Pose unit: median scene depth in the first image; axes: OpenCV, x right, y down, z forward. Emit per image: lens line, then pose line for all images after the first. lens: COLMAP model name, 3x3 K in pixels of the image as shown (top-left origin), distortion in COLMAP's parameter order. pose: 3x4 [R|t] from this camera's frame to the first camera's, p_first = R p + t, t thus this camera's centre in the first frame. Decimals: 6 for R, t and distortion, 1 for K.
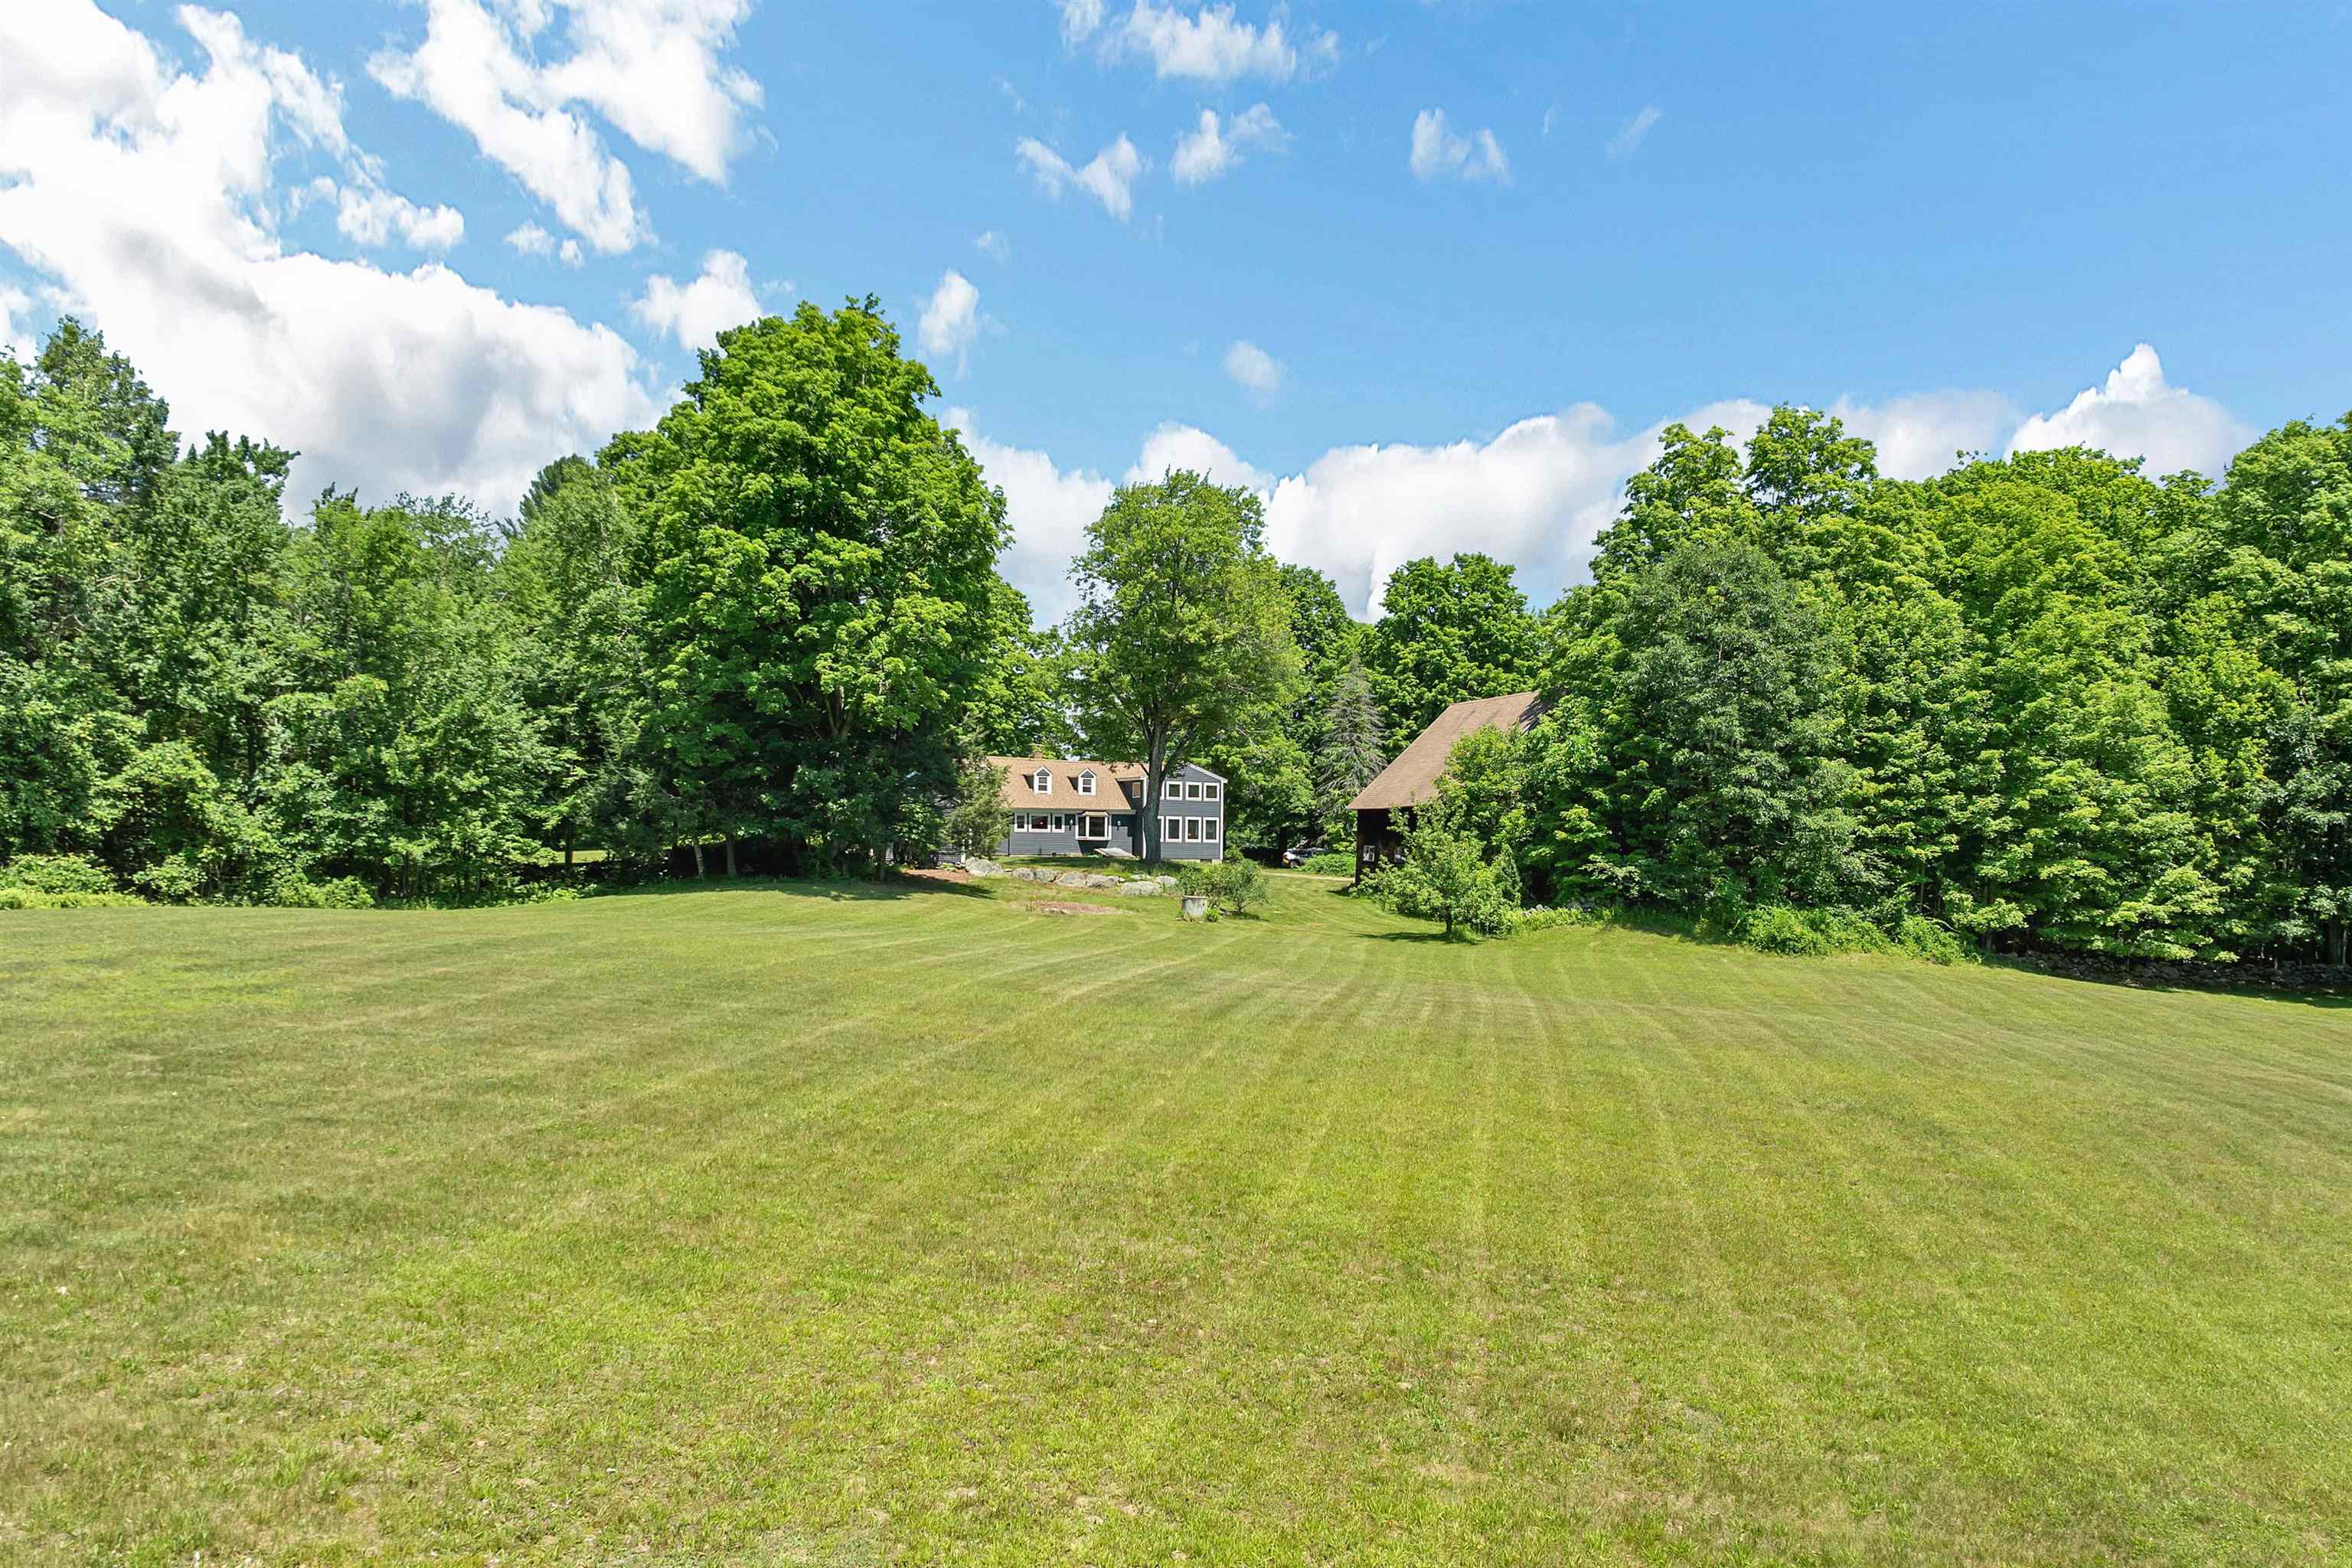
lens RADIAL K [[1655.2, 0, 1176.7], [0, 1655.2, 788.7], [0, 0, 1]] dist [-0.032627, -0.006265]
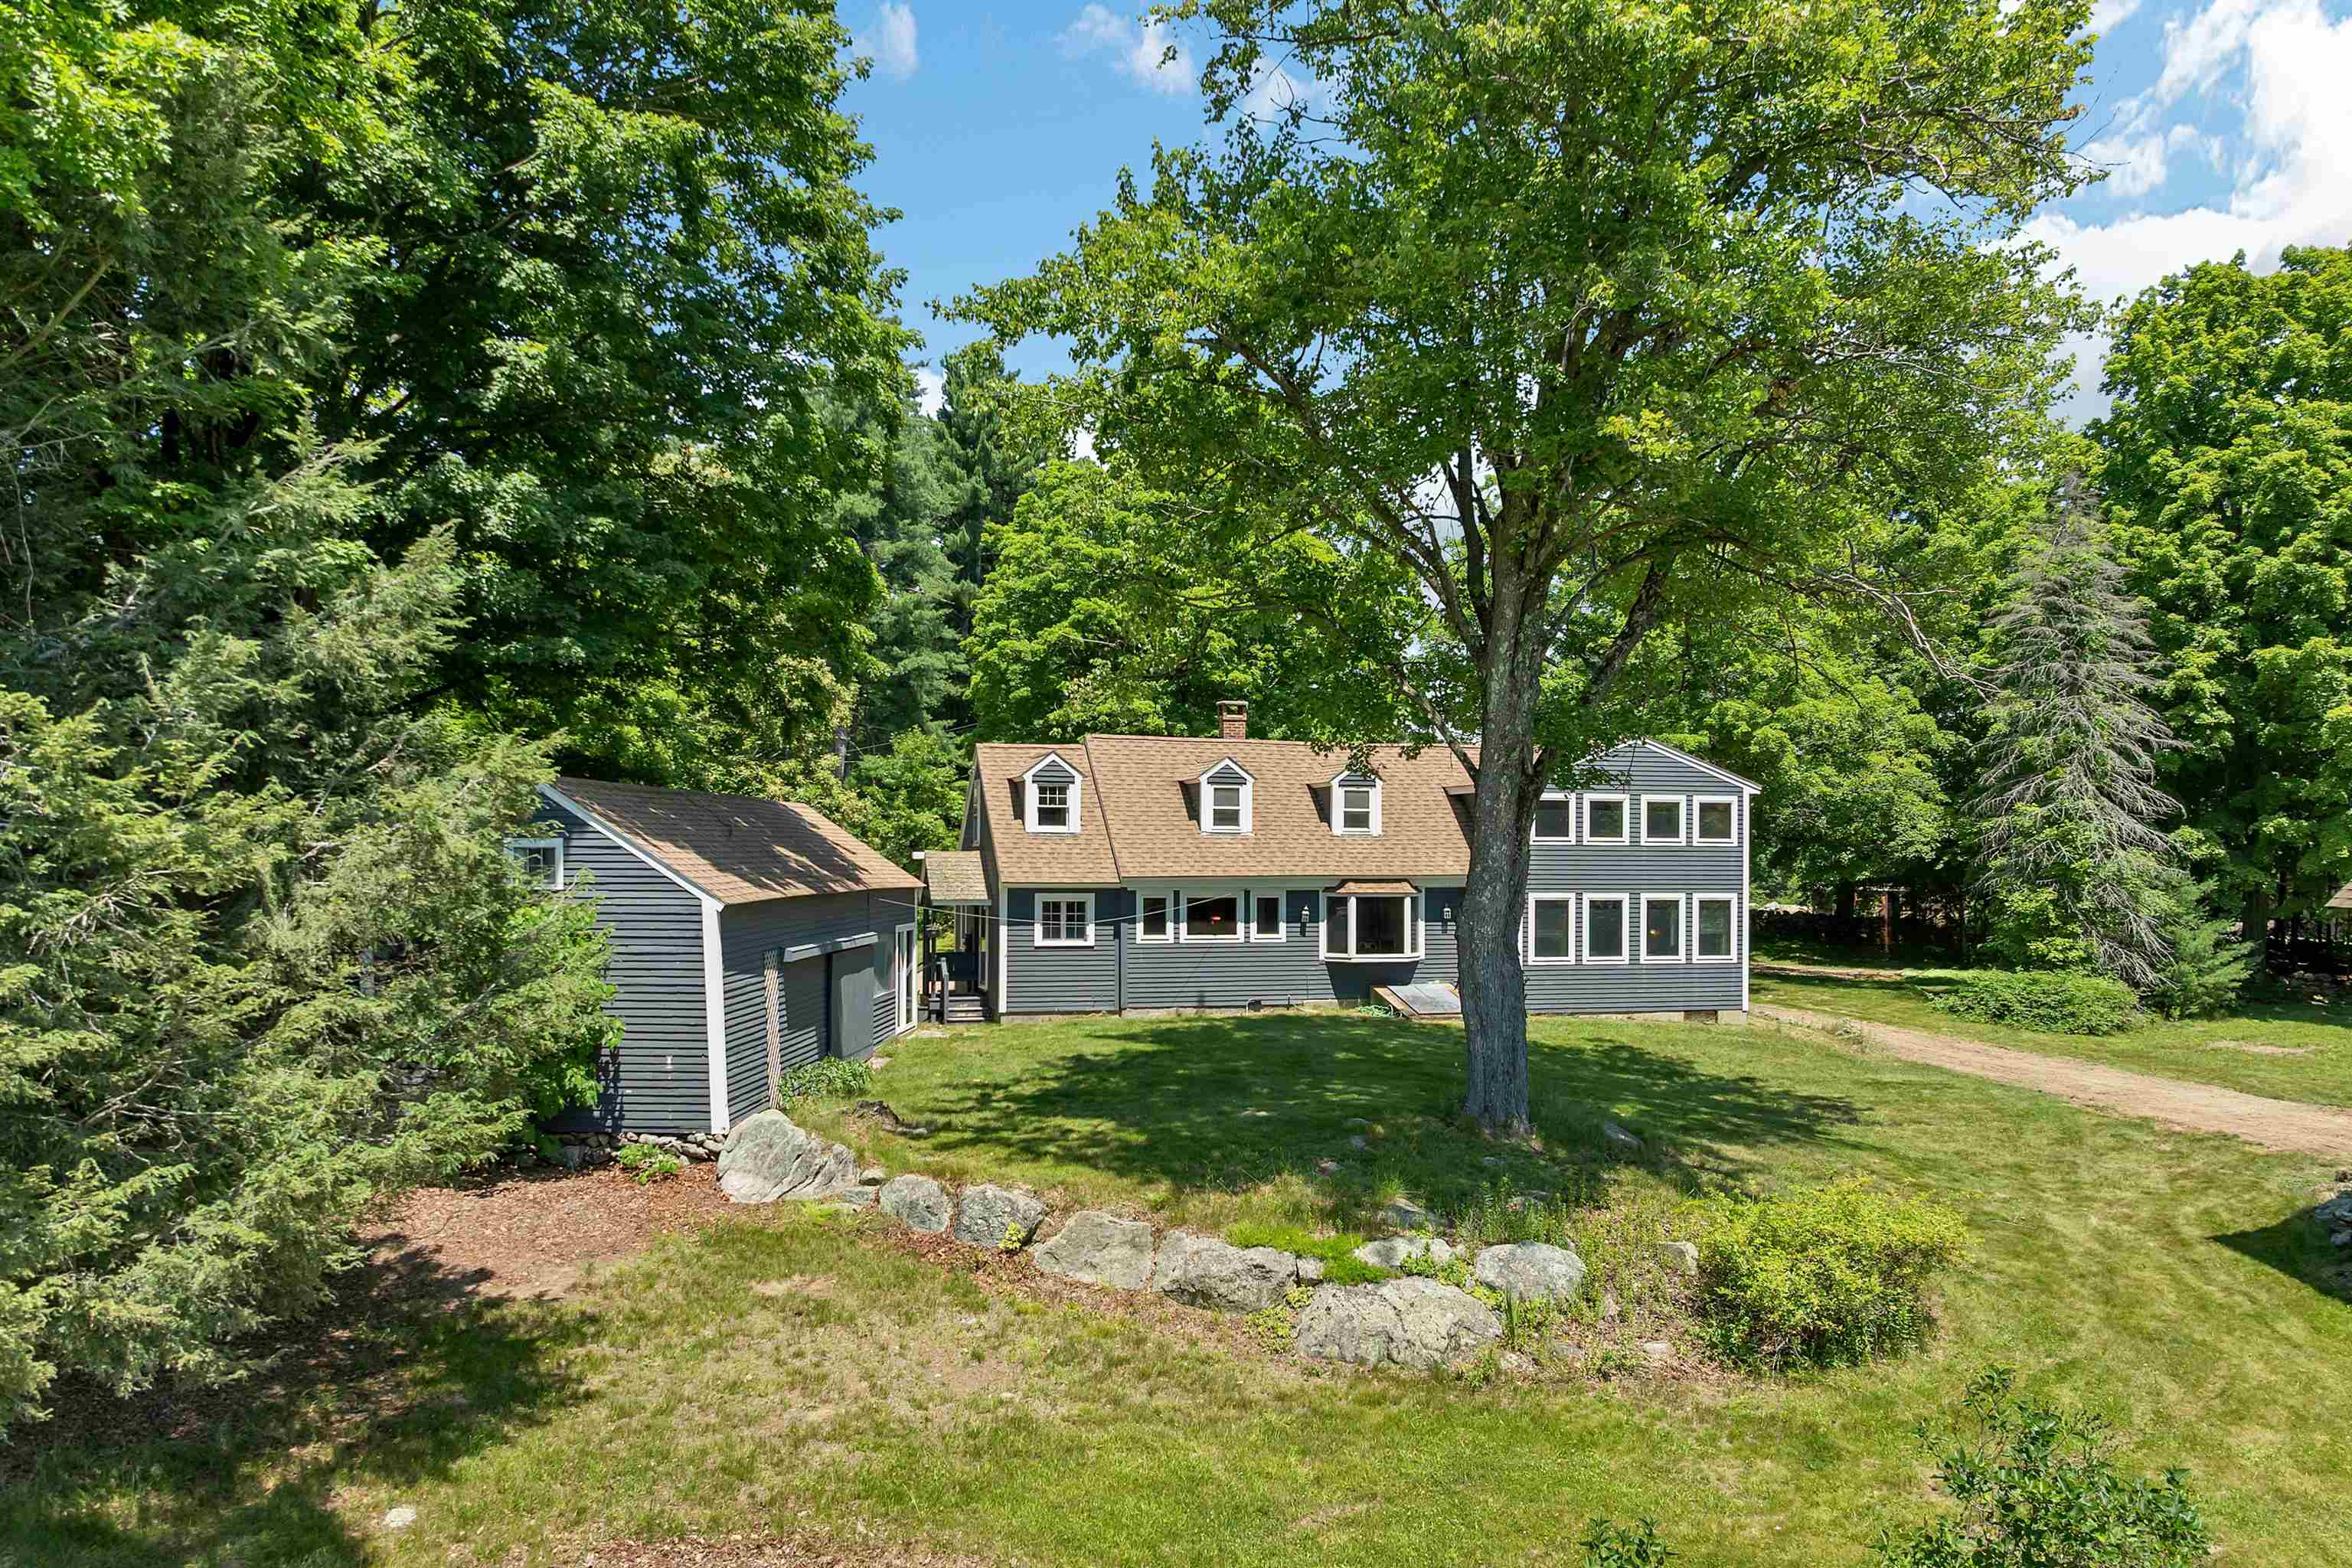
lens RADIAL K [[1655.2, 0, 1153.5], [0, 1655.2, 829.8], [0, 0, 1]] dist [-0.032627, -0.006265]
pose [[0.957183, -0.008841, -0.289349, 0.007533], [0.015483, 0.999666, 0.020672, -0.005076], [0.289070, -0.024267, 0.957000, 0.588533]]
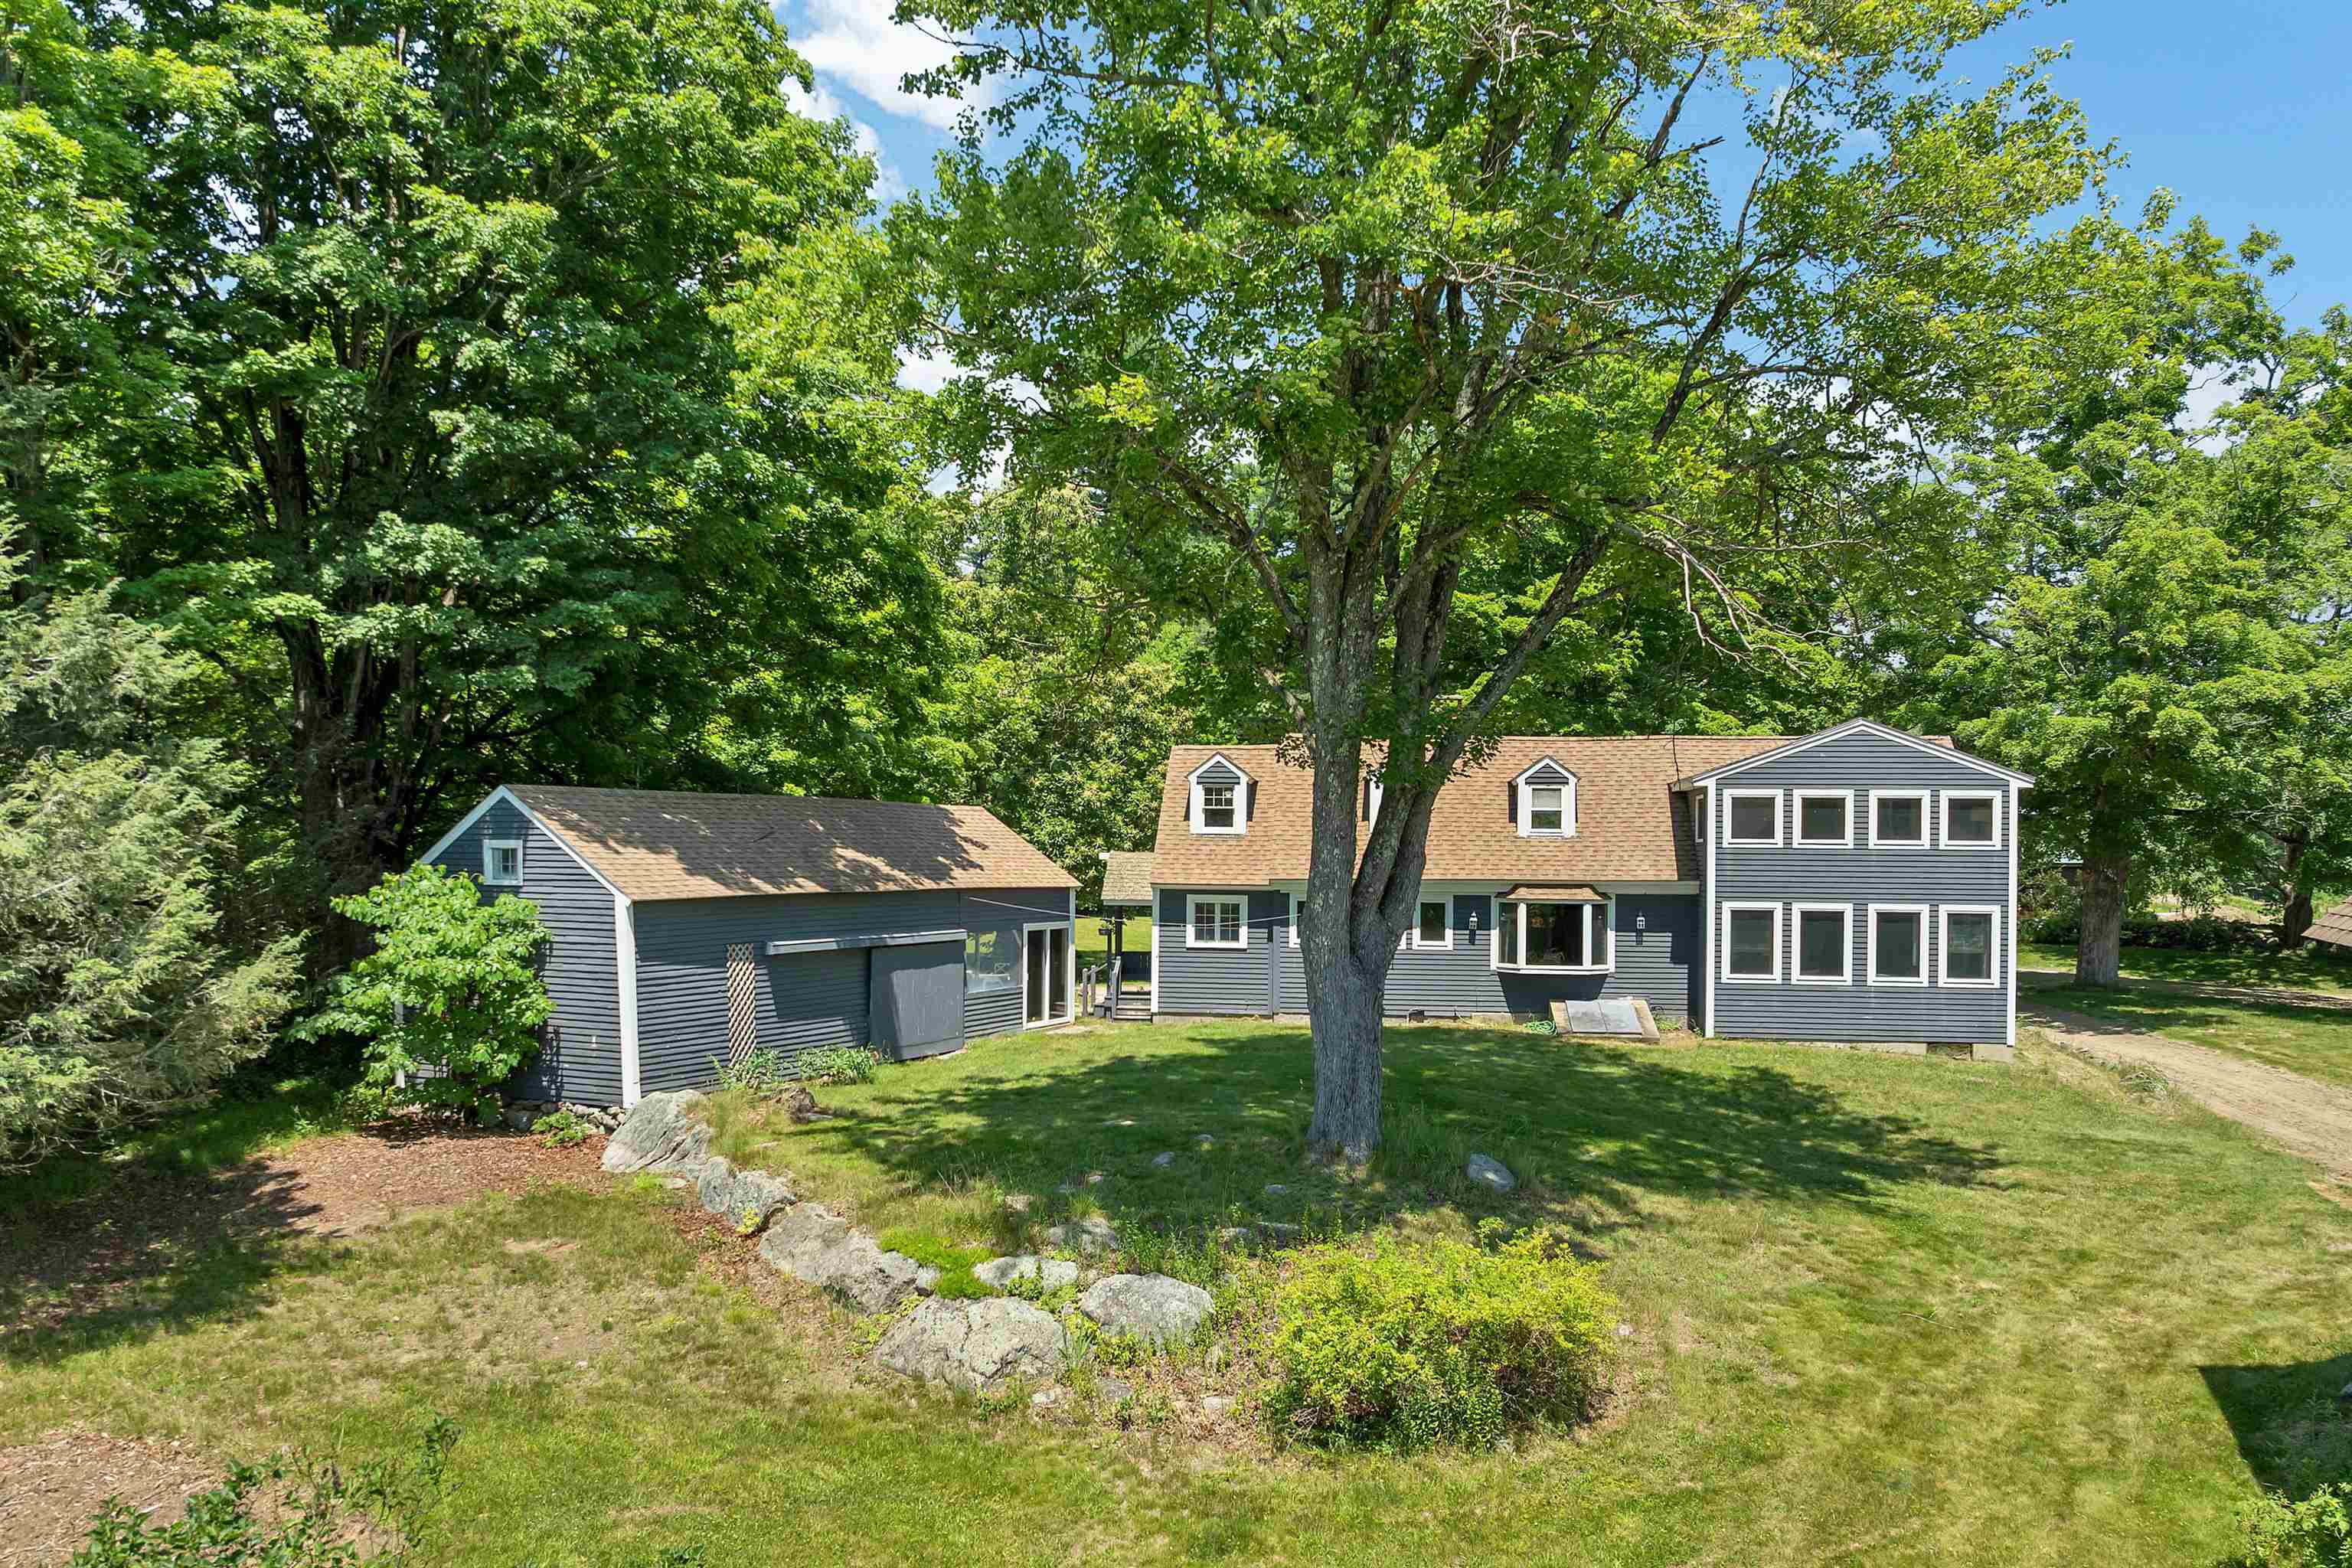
lens RADIAL K [[1655.2, 0, 1172.4], [0, 1655.2, 794.5], [0, 0, 1]] dist [-0.032627, -0.006265]
pose [[0.781453, -0.022973, -0.623541, 0.088770], [0.022881, 0.999705, -0.008156, -0.003399], [0.623544, -0.007894, 0.781748, 0.634549]]
